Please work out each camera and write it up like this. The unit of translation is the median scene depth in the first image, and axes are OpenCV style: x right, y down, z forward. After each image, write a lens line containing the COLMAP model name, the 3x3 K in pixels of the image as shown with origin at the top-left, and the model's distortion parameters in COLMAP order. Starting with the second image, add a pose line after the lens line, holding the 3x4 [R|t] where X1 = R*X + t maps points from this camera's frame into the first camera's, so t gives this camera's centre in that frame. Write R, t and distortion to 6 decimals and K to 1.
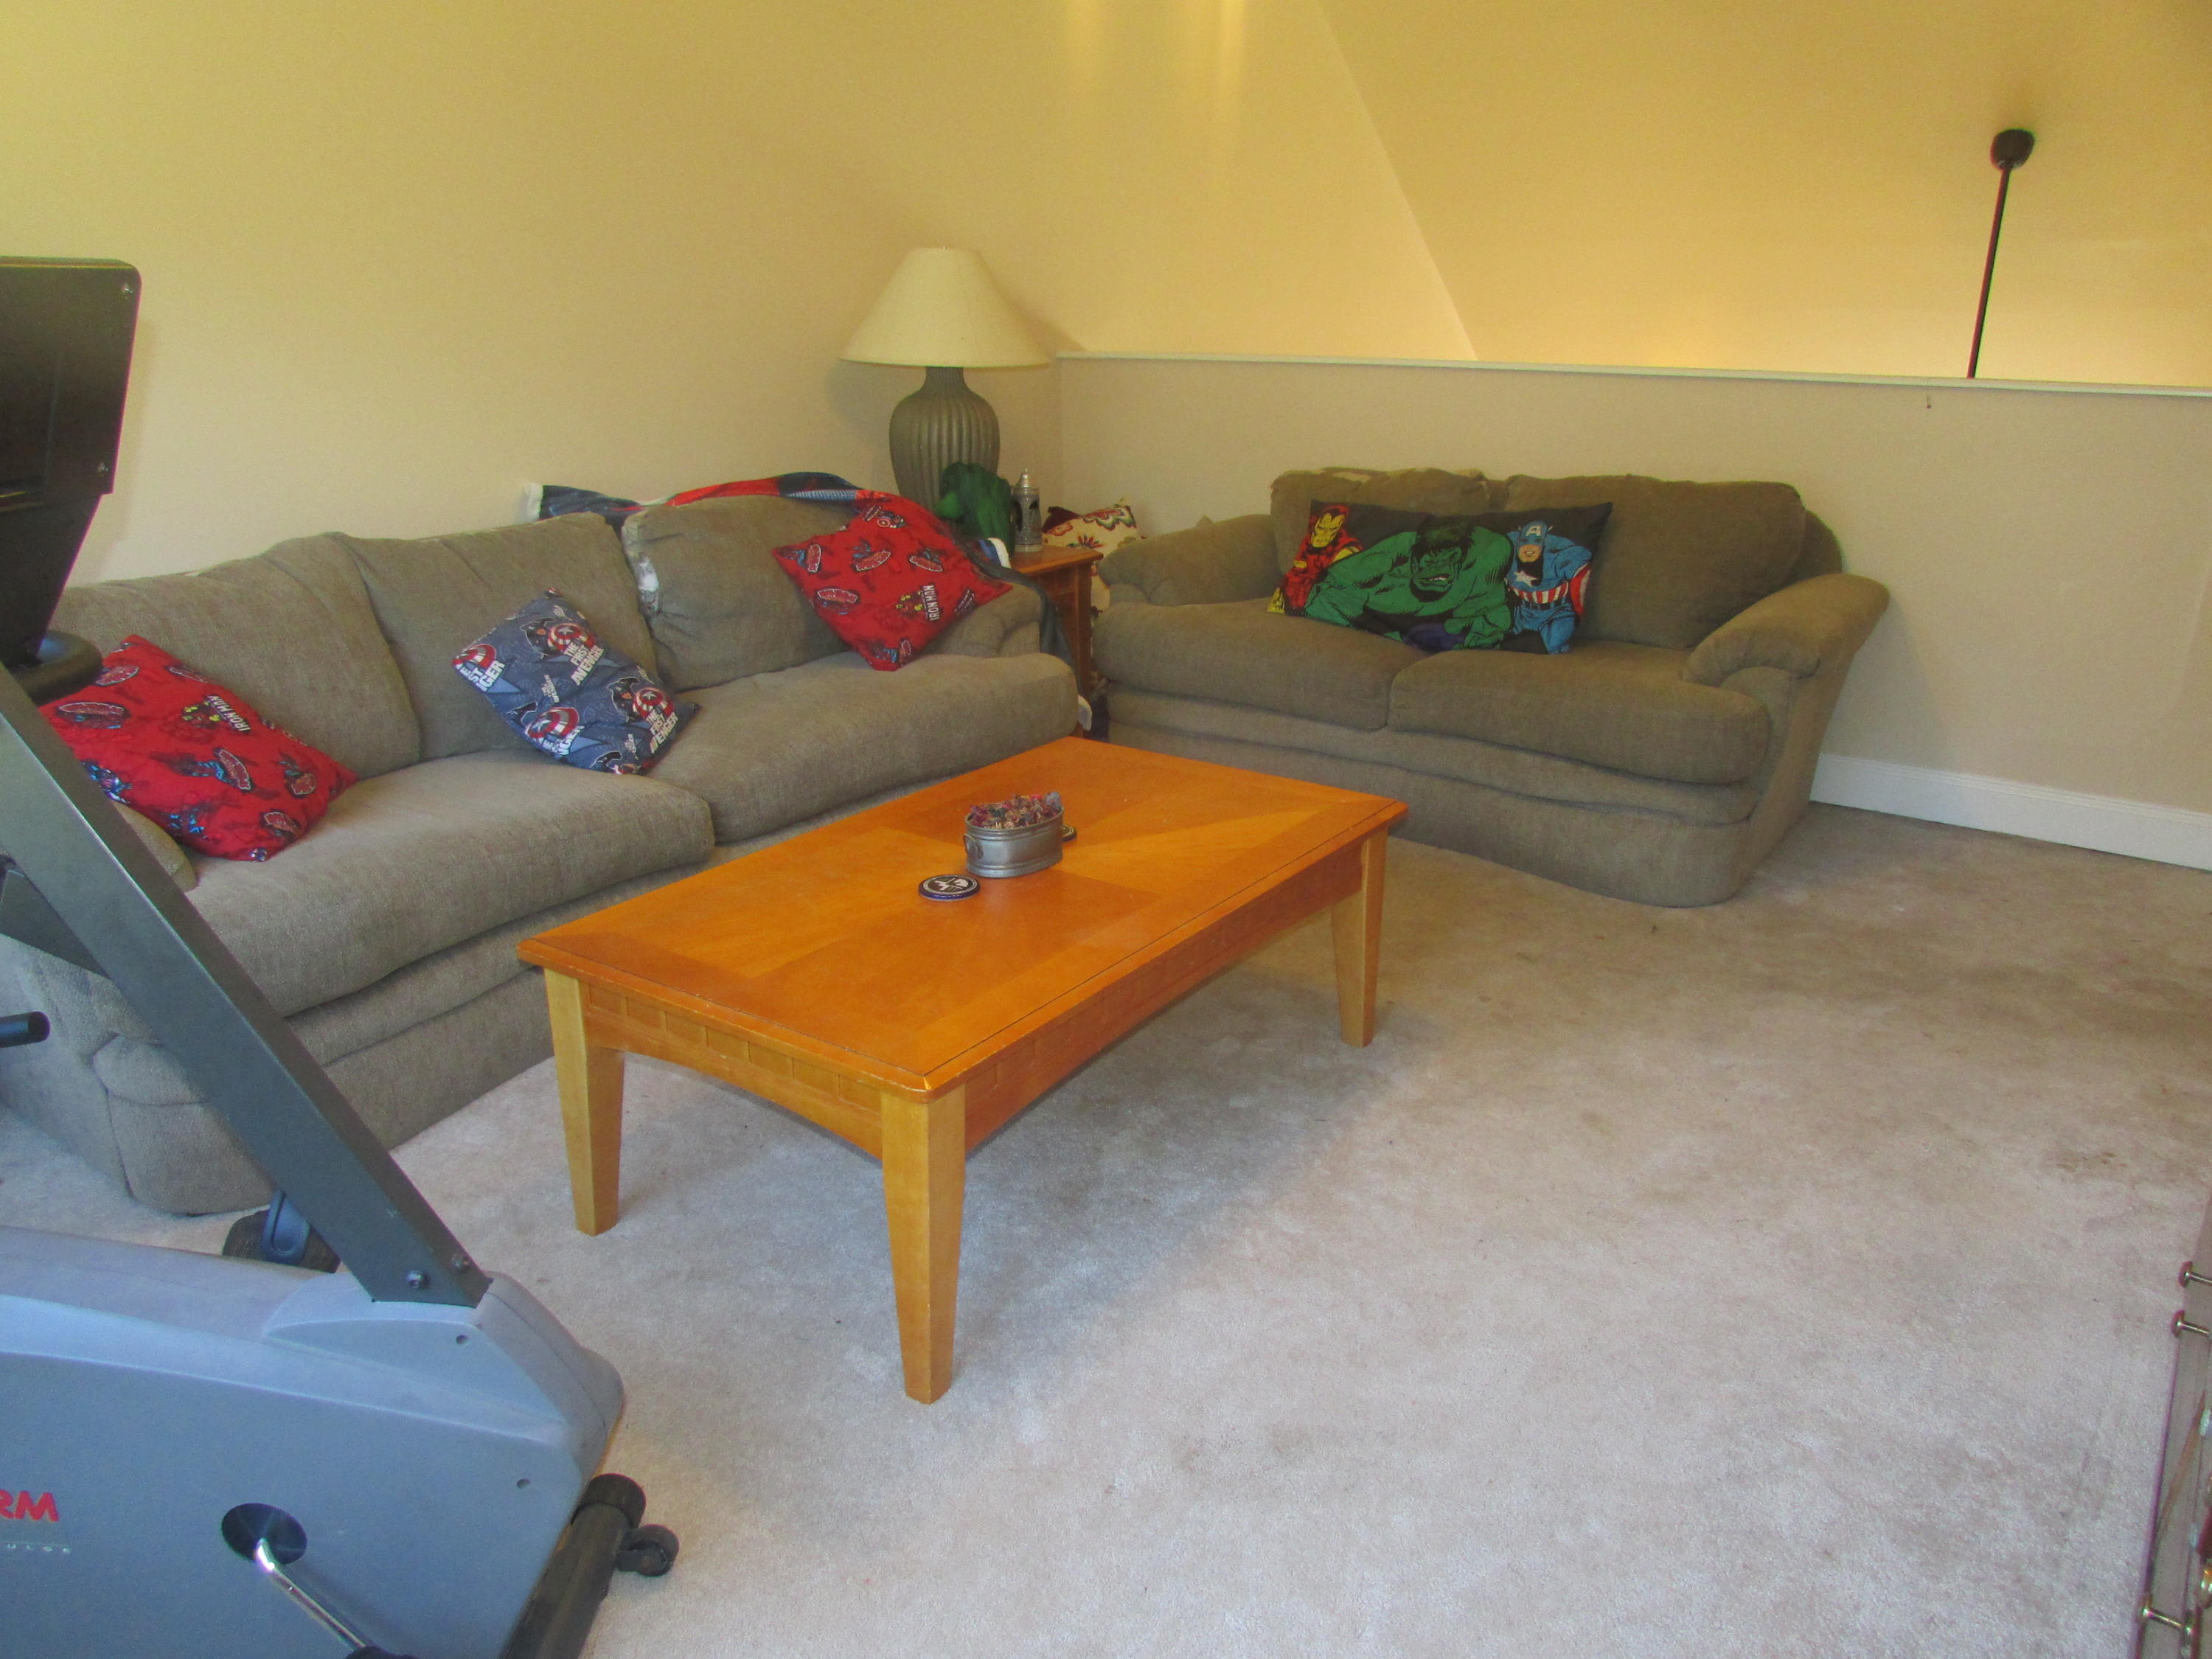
lens RADIAL K [[1580.1, 0, 1104.5], [0, 1580.1, 827.8], [0, 0, 1]] dist [-0.021102, 0.000969]
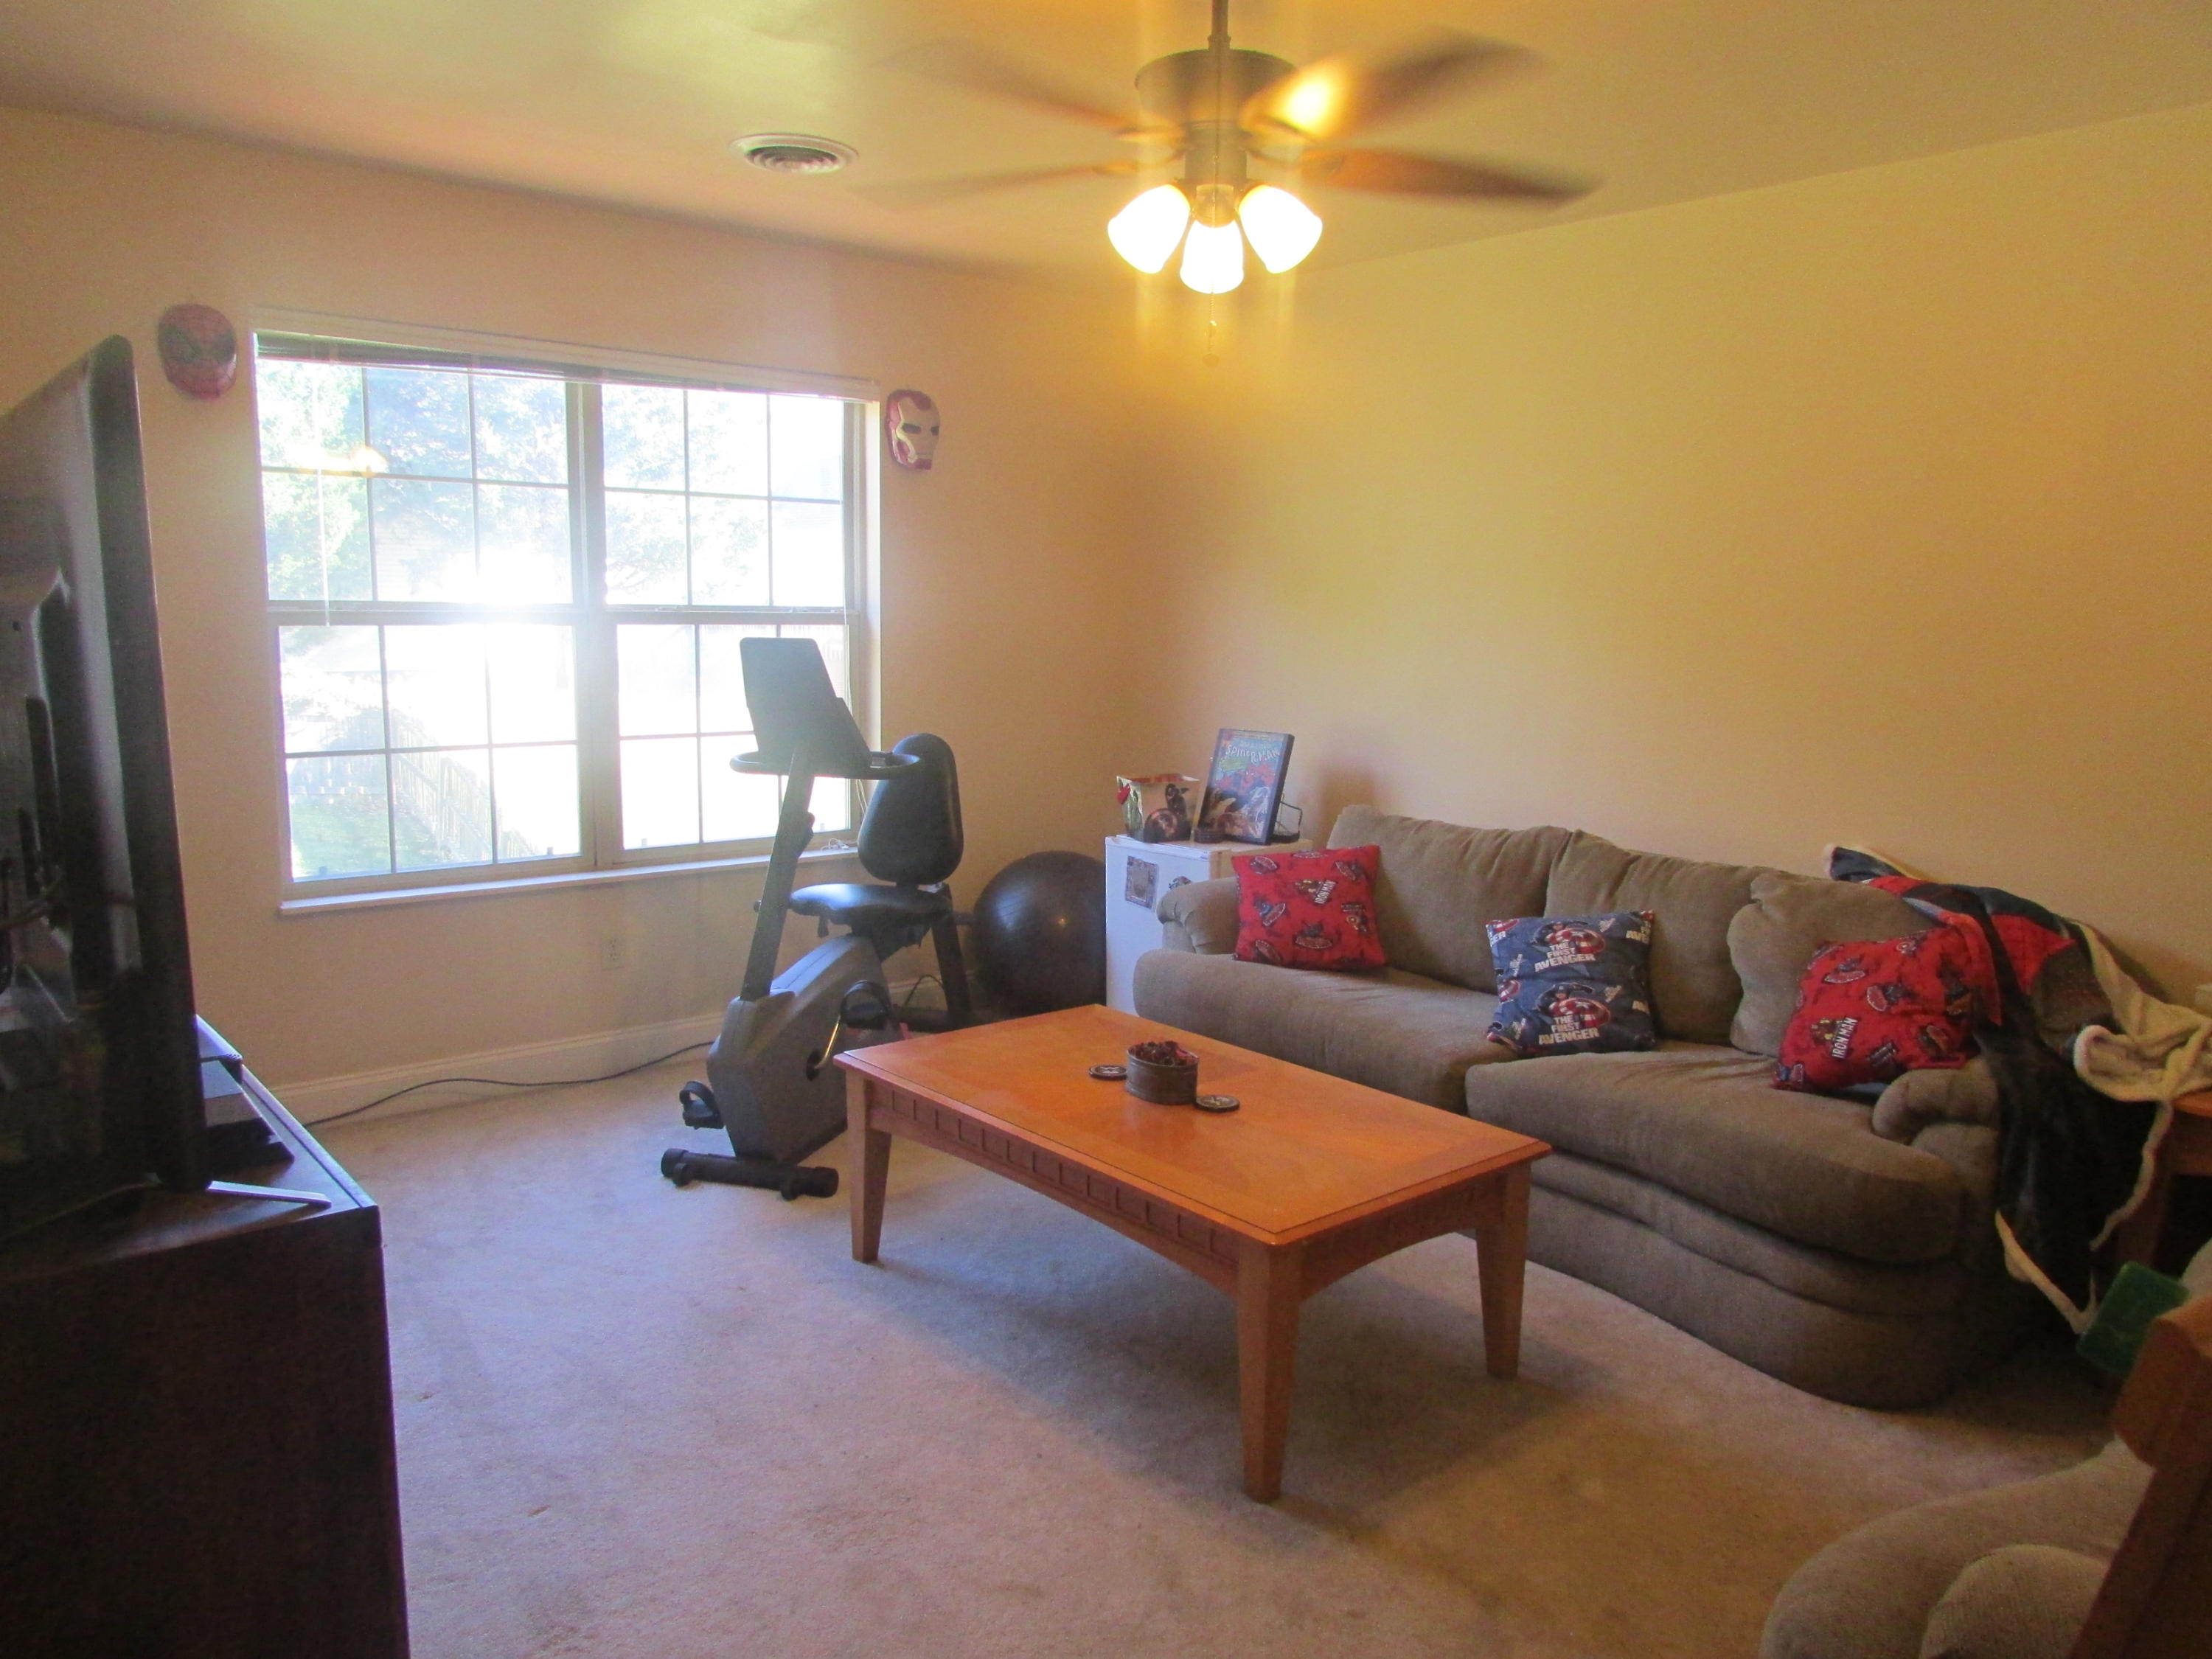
lens RADIAL K [[1580.1, 0, 1103.9], [0, 1580.1, 833.9], [0, 0, 1]] dist [-0.021102, 0.000969]
pose [[-0.242058, 0.131575, -0.961299, 0.834654], [-0.341734, 0.915715, 0.211385, -0.306313], [0.908089, 0.379676, -0.176692, 0.809032]]
